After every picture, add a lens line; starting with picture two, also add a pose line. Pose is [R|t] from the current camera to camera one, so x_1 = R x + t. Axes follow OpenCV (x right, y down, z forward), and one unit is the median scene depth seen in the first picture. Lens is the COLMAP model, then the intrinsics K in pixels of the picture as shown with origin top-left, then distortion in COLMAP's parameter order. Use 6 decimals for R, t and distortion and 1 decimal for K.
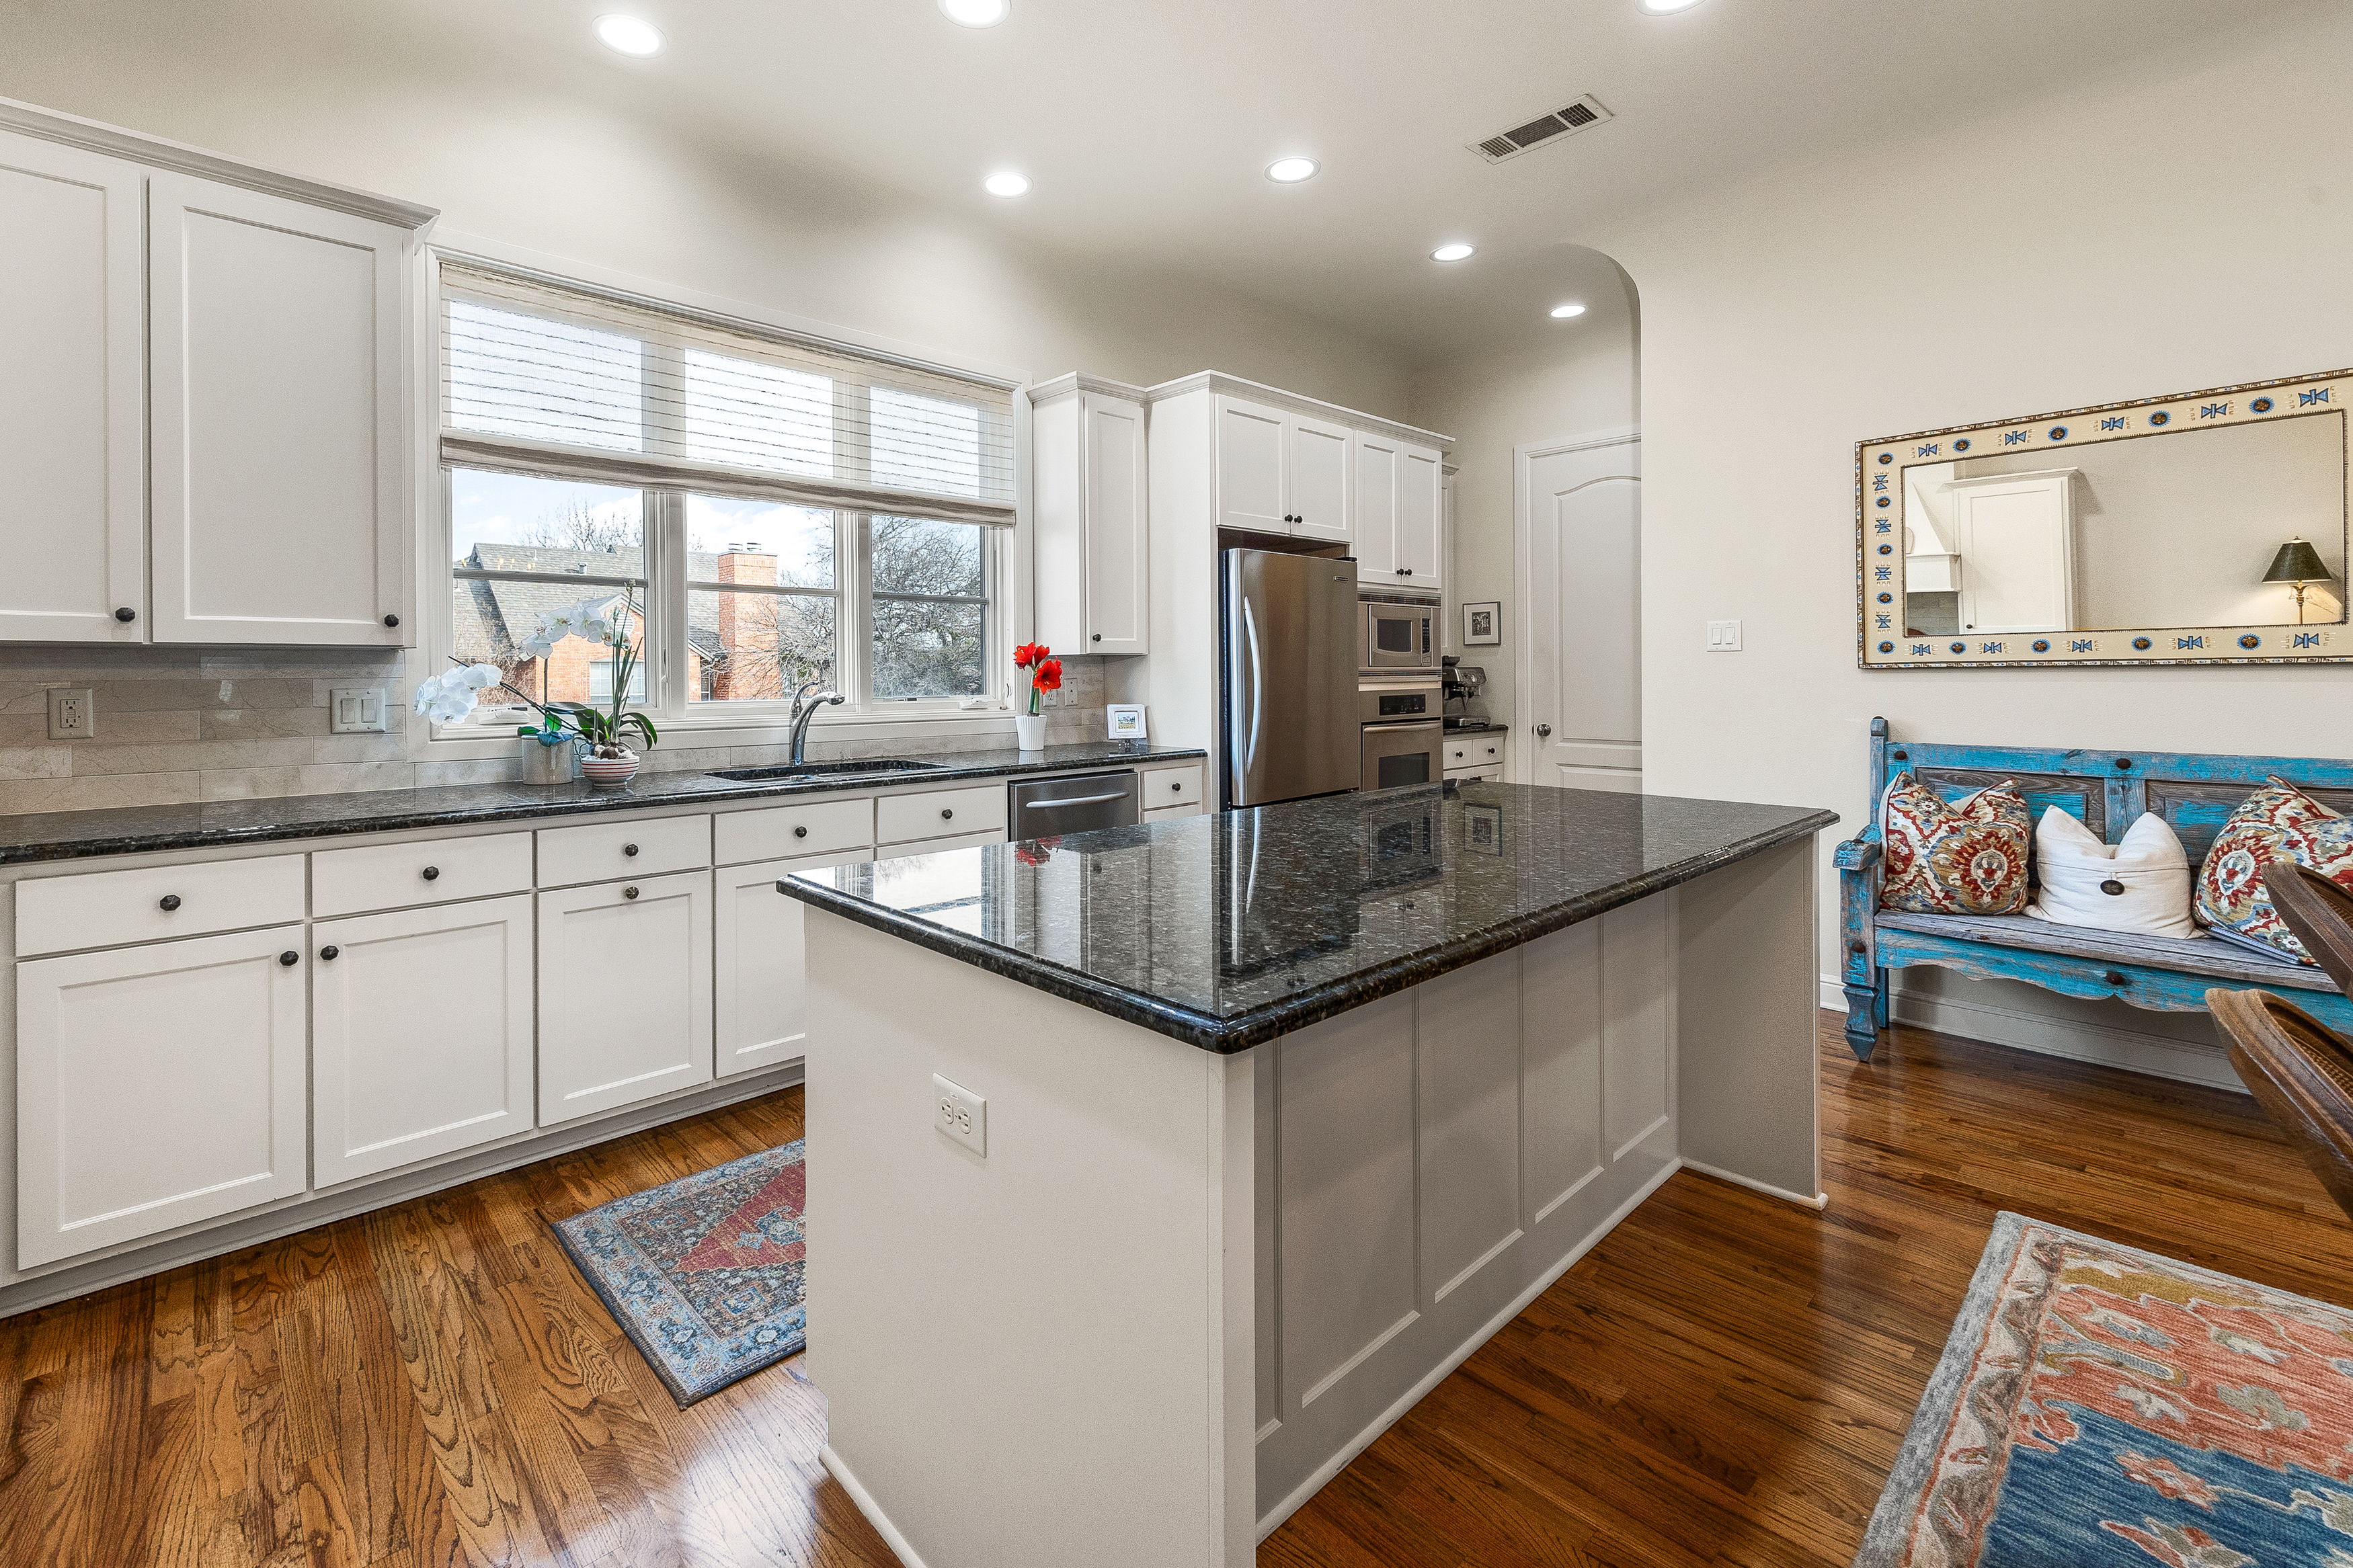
lens RADIAL K [[980.7, 0, 1086.7], [0, 980.7, 707.2], [0, 0, 1]] dist [0.003882, 0.001972]
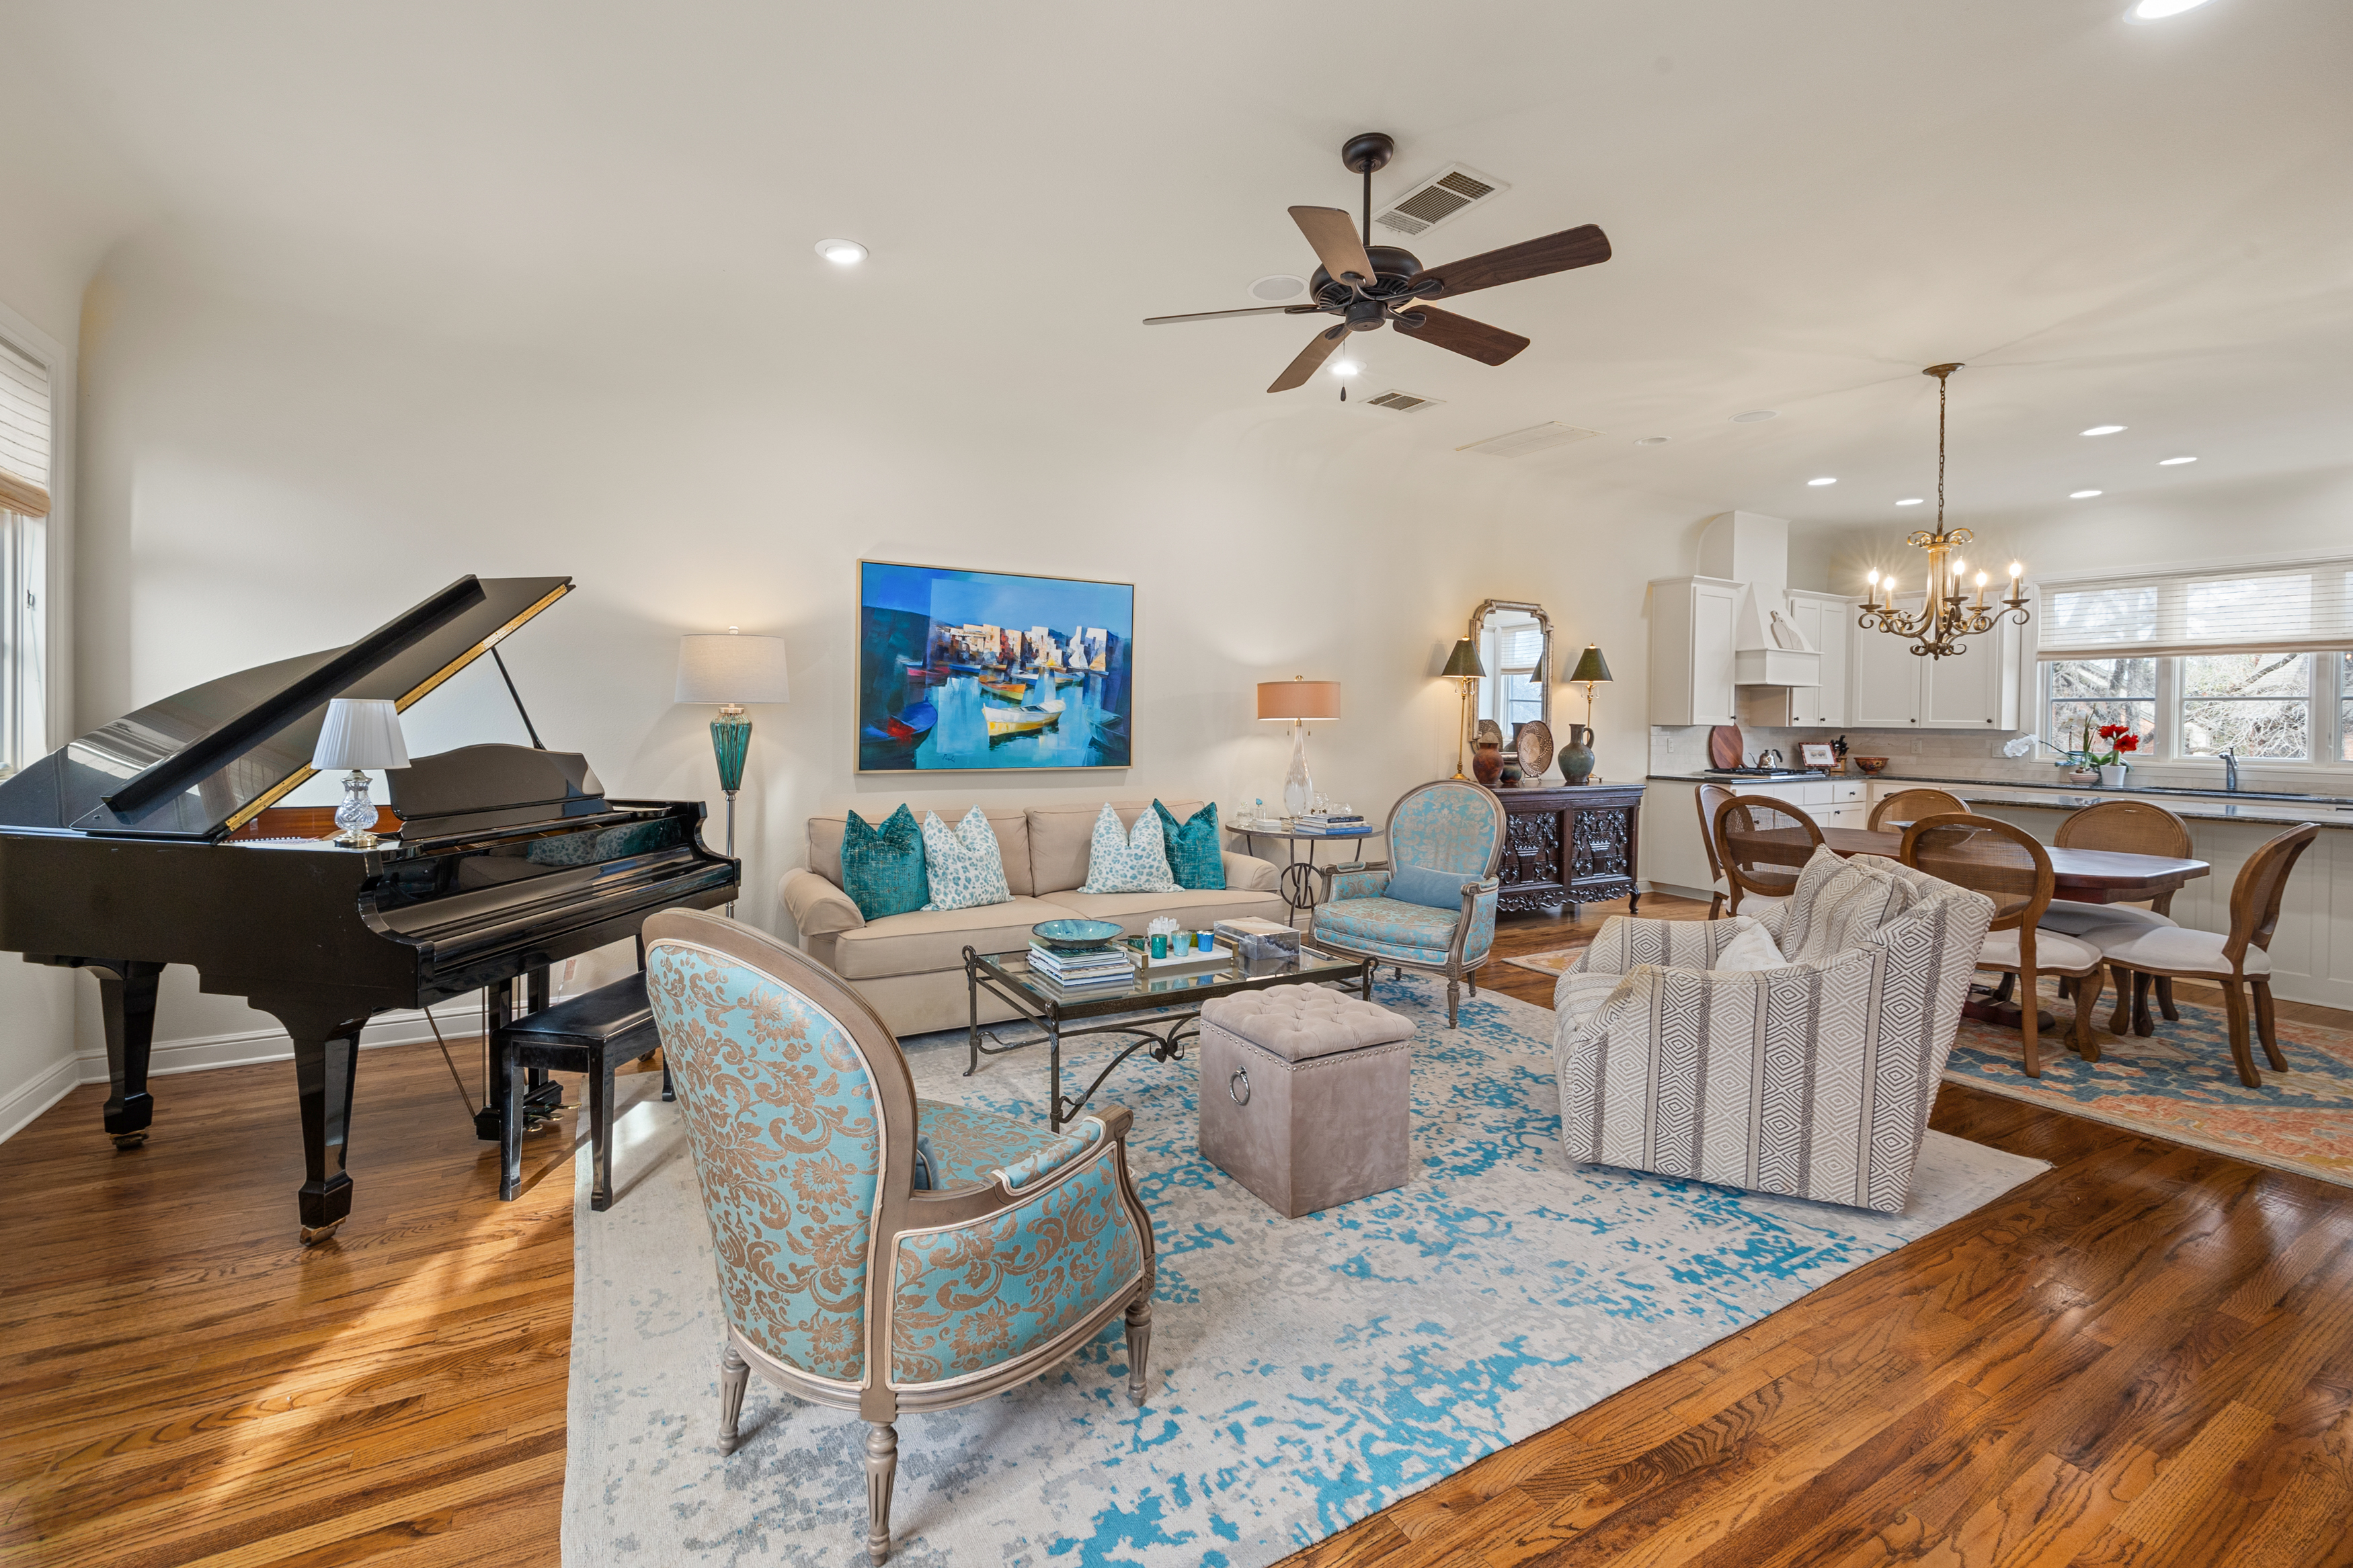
lens RADIAL K [[980.7, 0, 1099.2], [0, 980.7, 727.4], [0, 0, 1]] dist [0.003882, 0.001972]
pose [[-0.209208, 0.013634, -0.977776, 2.374772], [-0.048219, 0.998543, 0.024241, -0.005804], [0.976682, 0.052219, -0.208246, -0.886990]]
